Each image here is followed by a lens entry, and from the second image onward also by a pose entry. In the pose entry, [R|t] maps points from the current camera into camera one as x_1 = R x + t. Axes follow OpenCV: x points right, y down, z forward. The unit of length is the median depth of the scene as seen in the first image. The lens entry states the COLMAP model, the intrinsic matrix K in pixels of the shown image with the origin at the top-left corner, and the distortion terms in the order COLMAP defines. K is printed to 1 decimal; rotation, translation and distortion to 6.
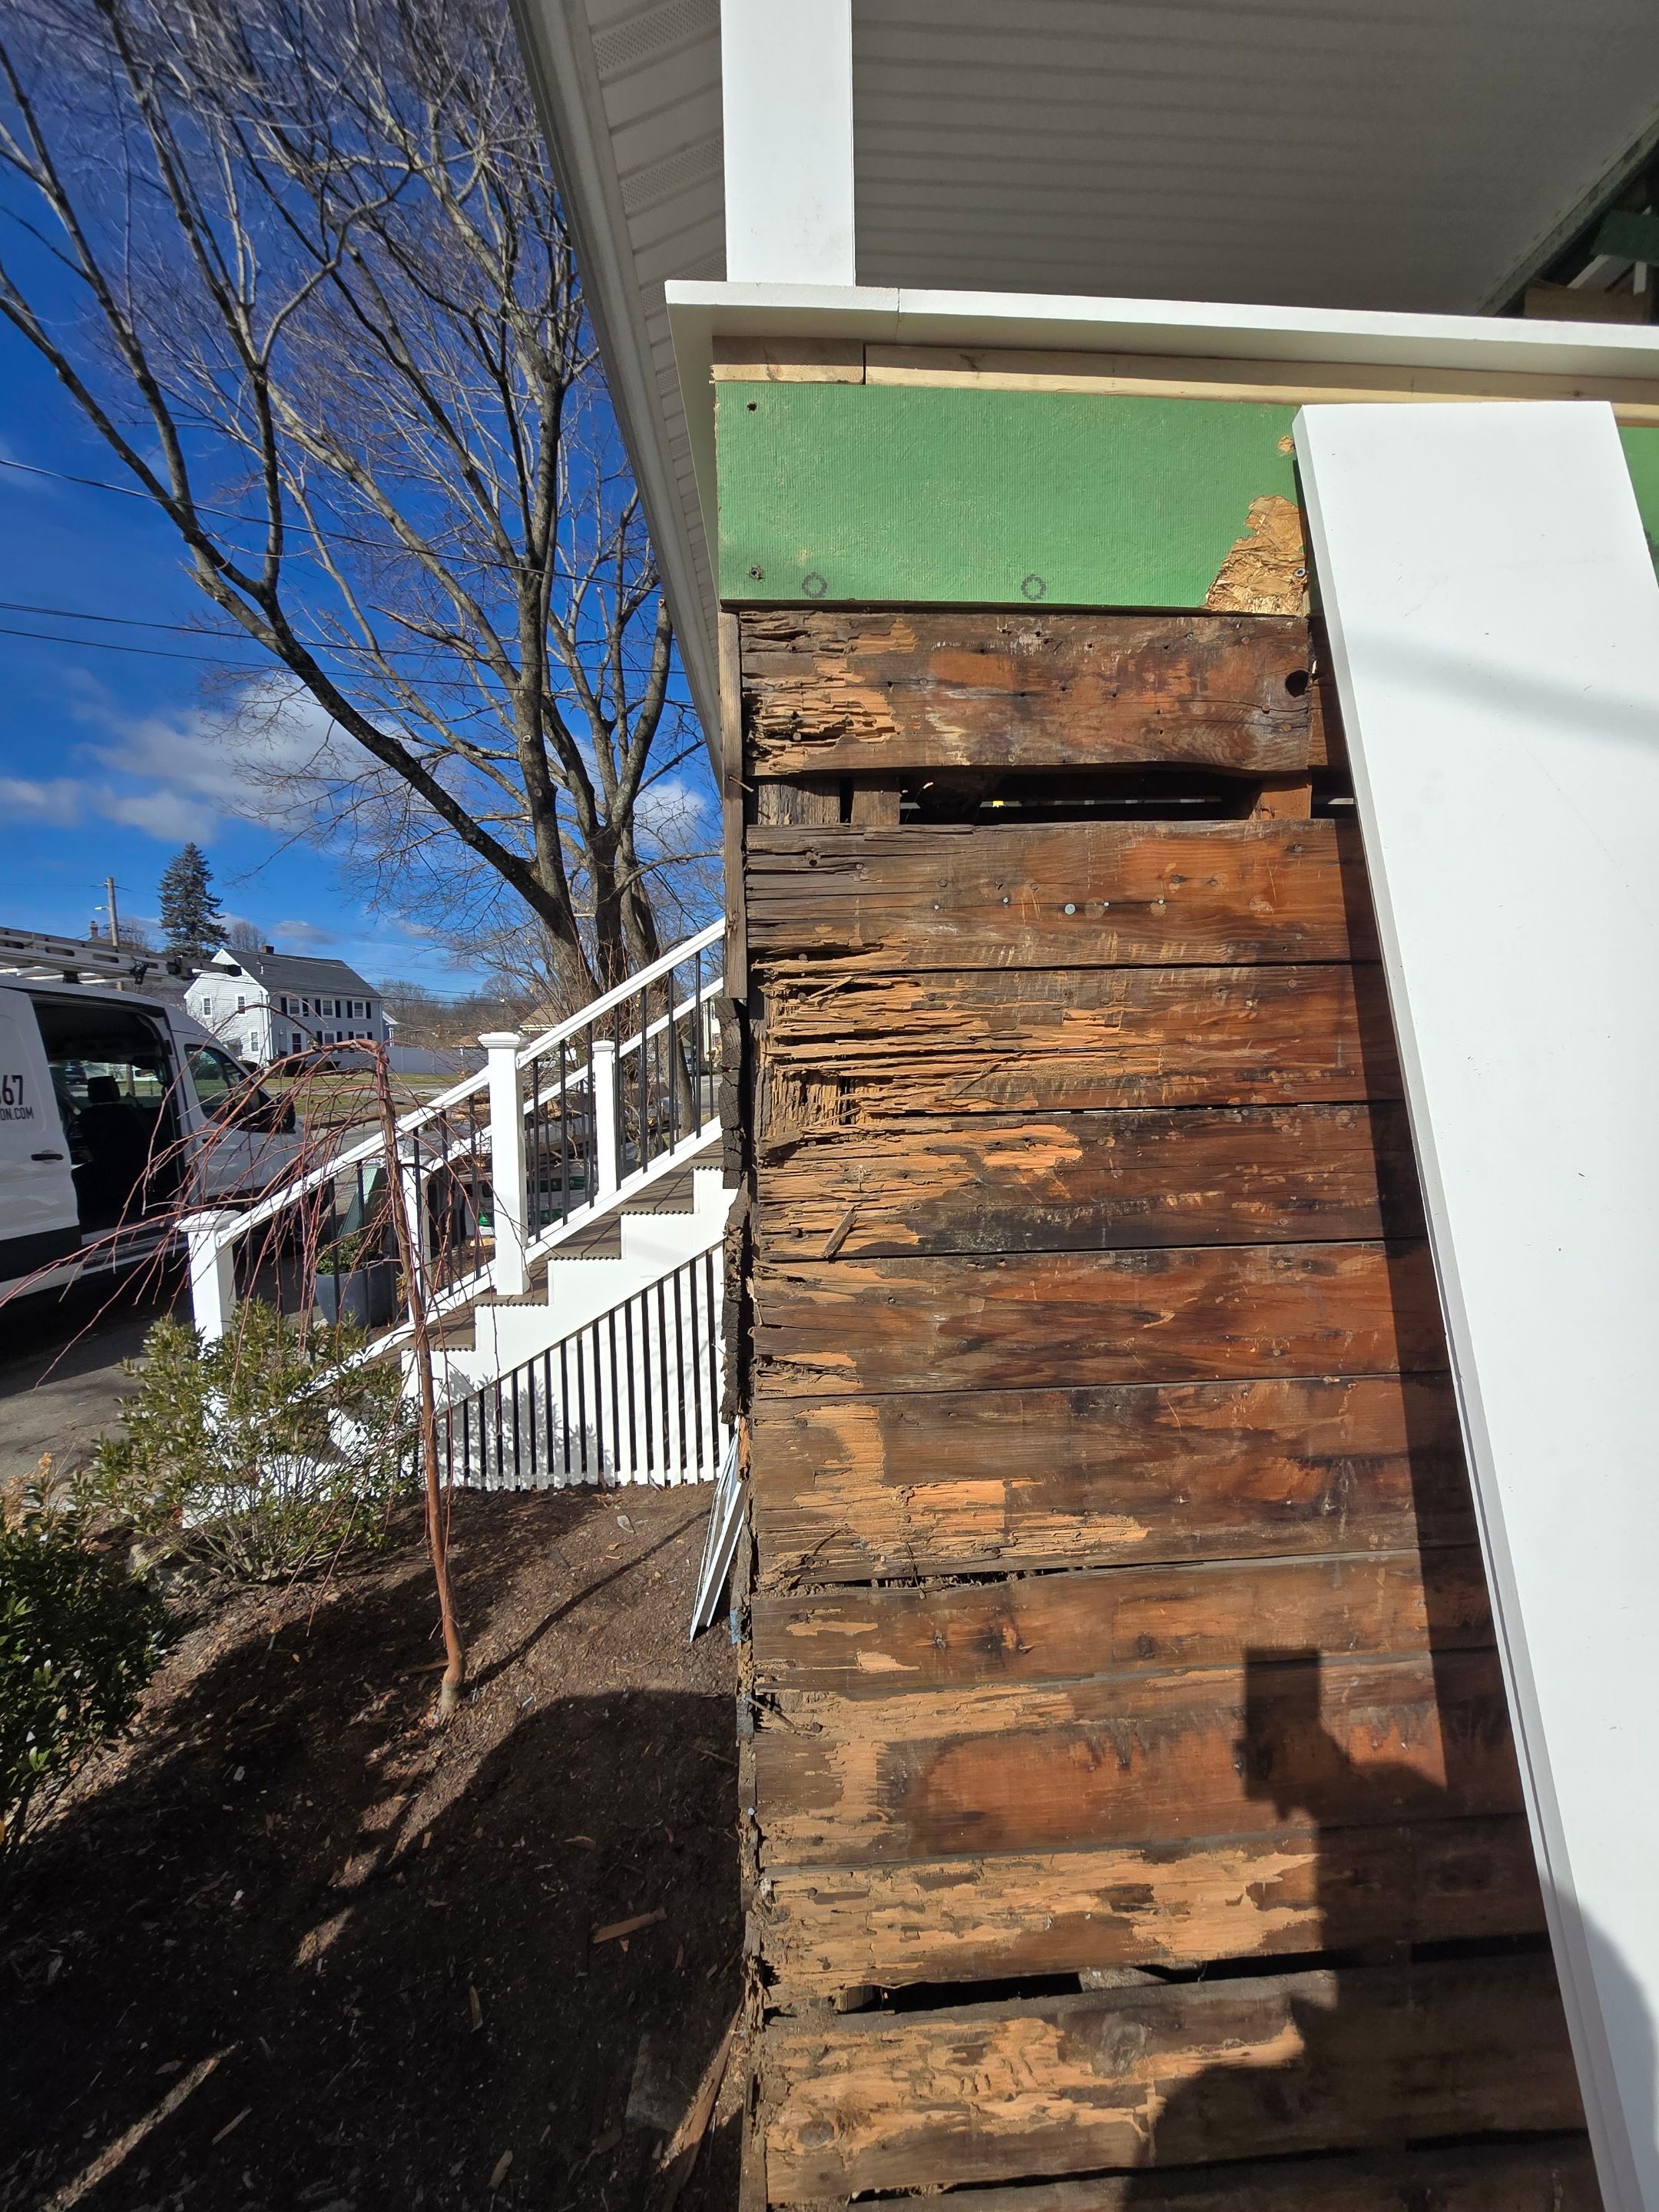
lens RADIAL K [[902.3, 0, 831.9], [0, 902.3, 1101.1], [0, 0, 1]] dist [-0.005759, -0.001427]
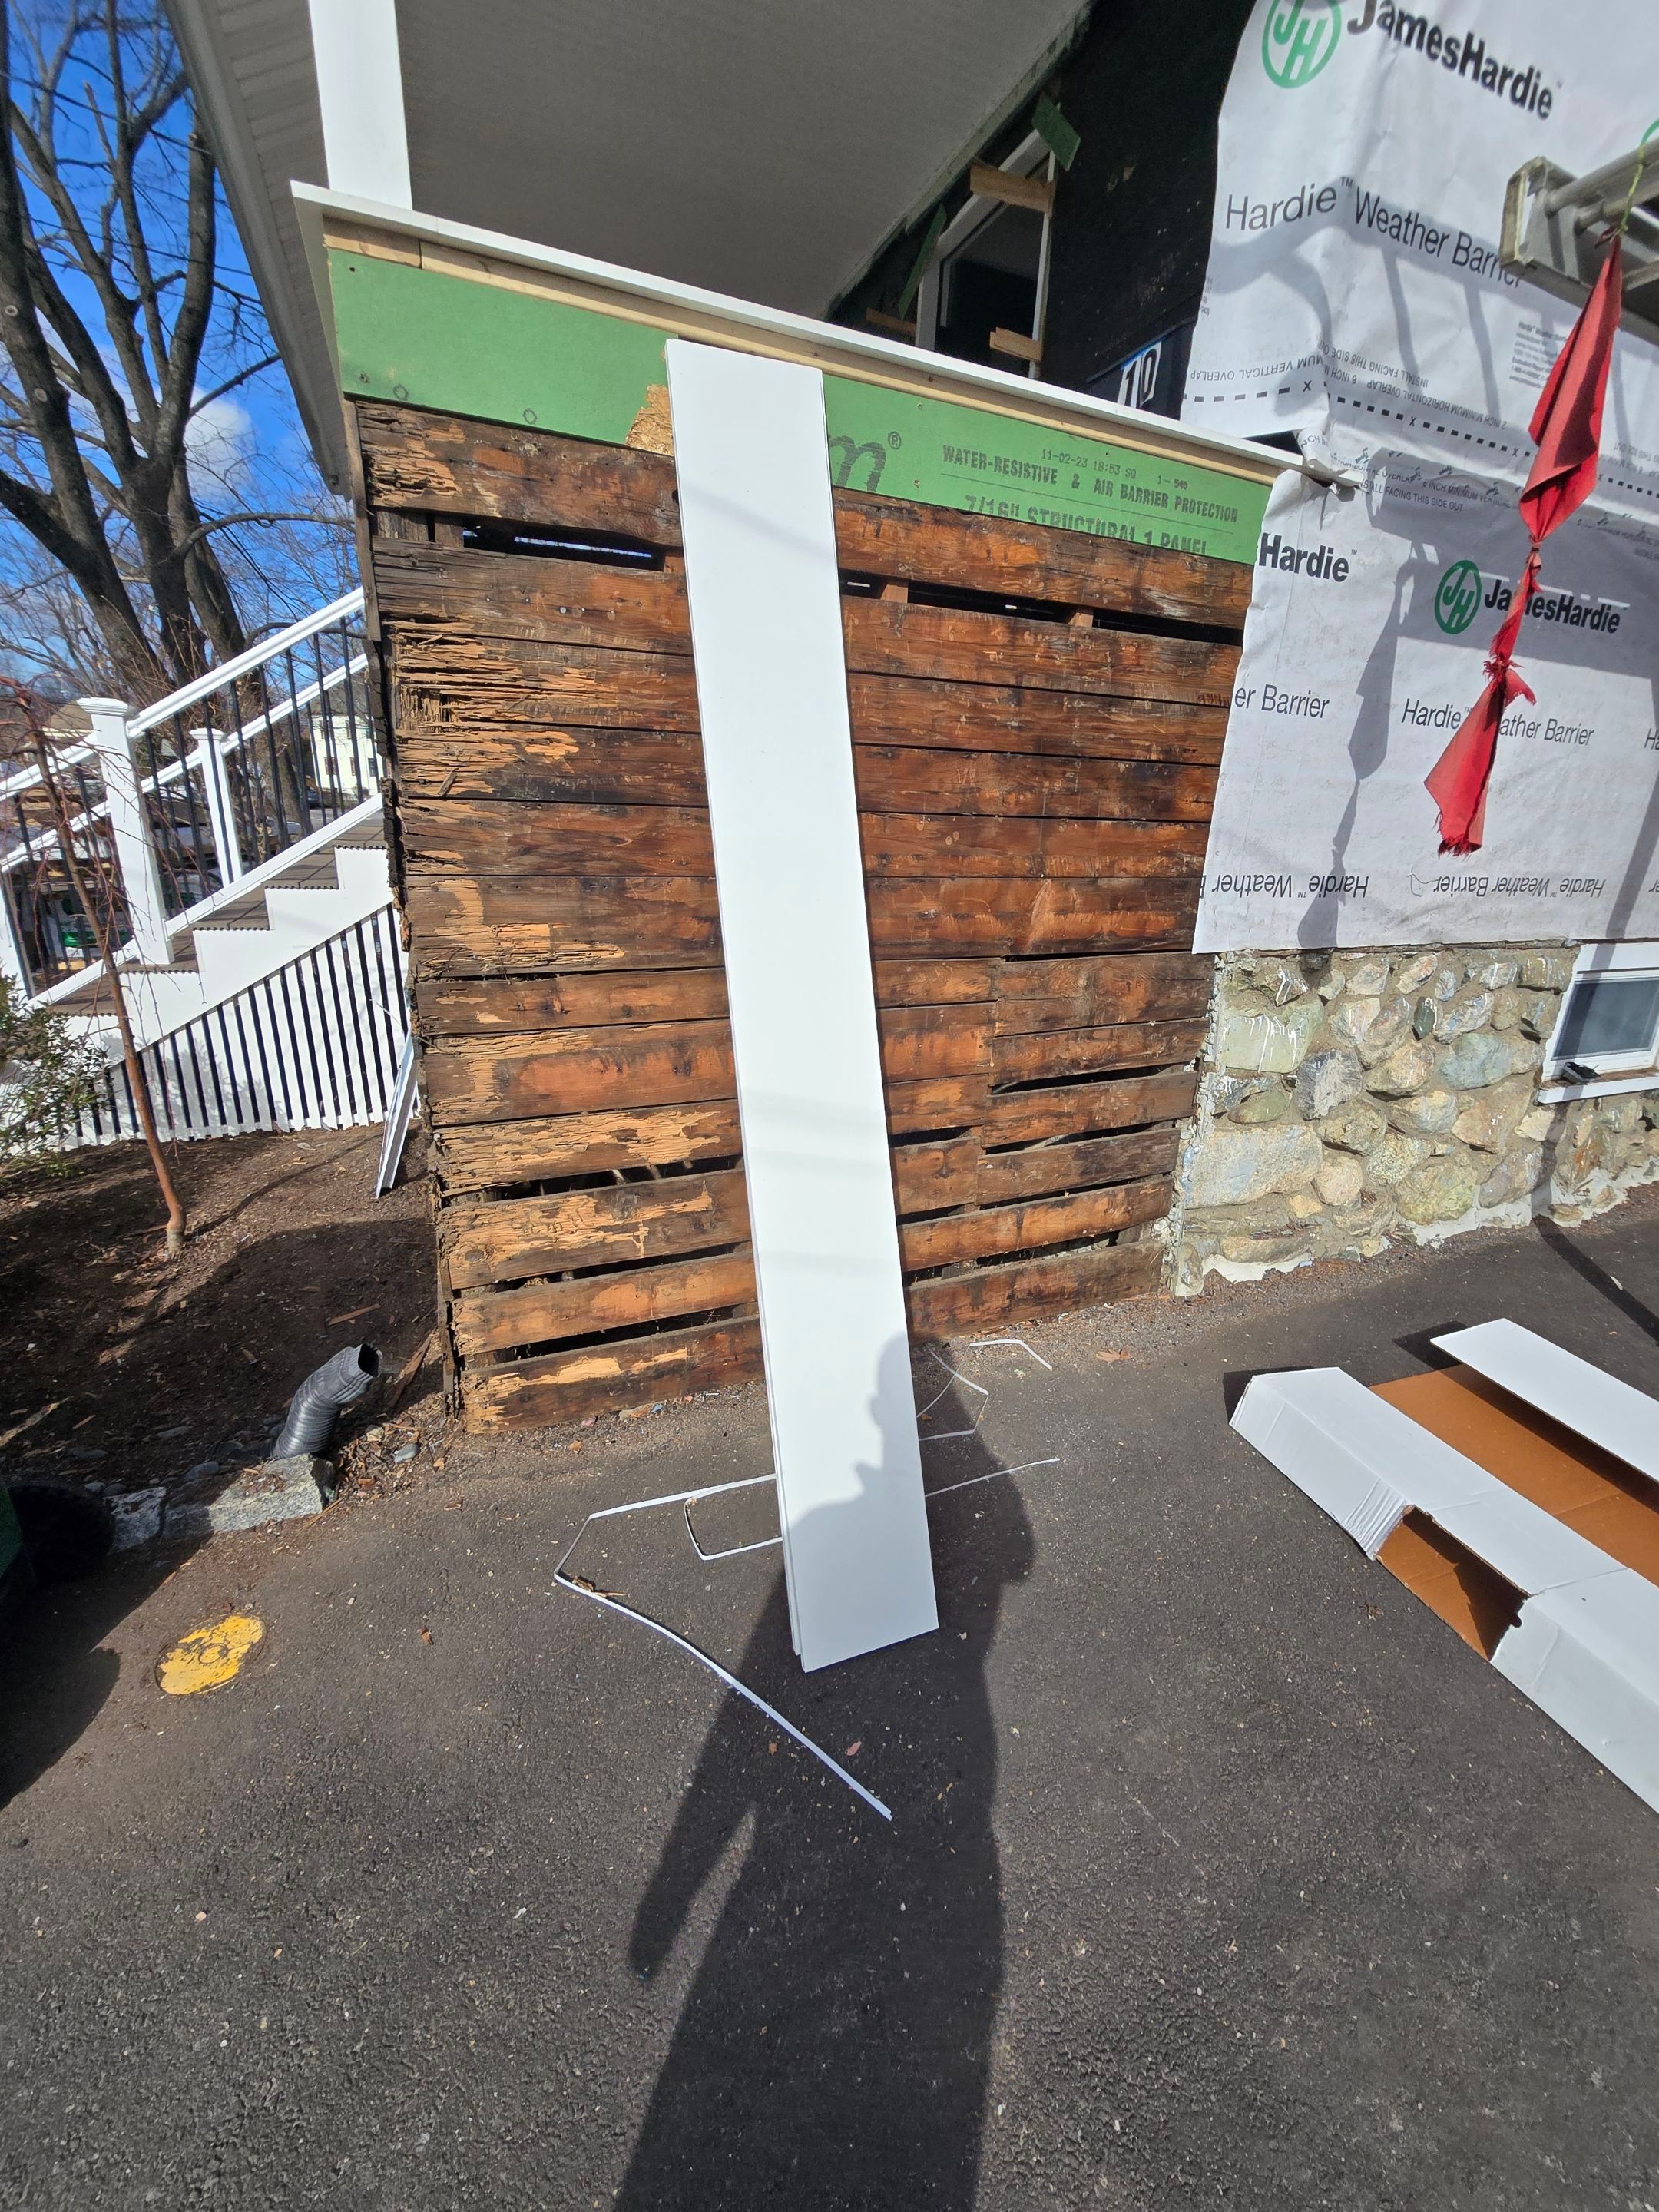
lens RADIAL K [[902.3, 0, 842.1], [0, 902.3, 1111.4], [0, 0, 1]] dist [-0.005759, -0.001427]
pose [[0.933448, -0.067108, 0.352380, 0.064666], [-0.032329, 0.962609, 0.268960, 0.254264], [-0.357253, -0.262453, 0.896375, -1.100724]]
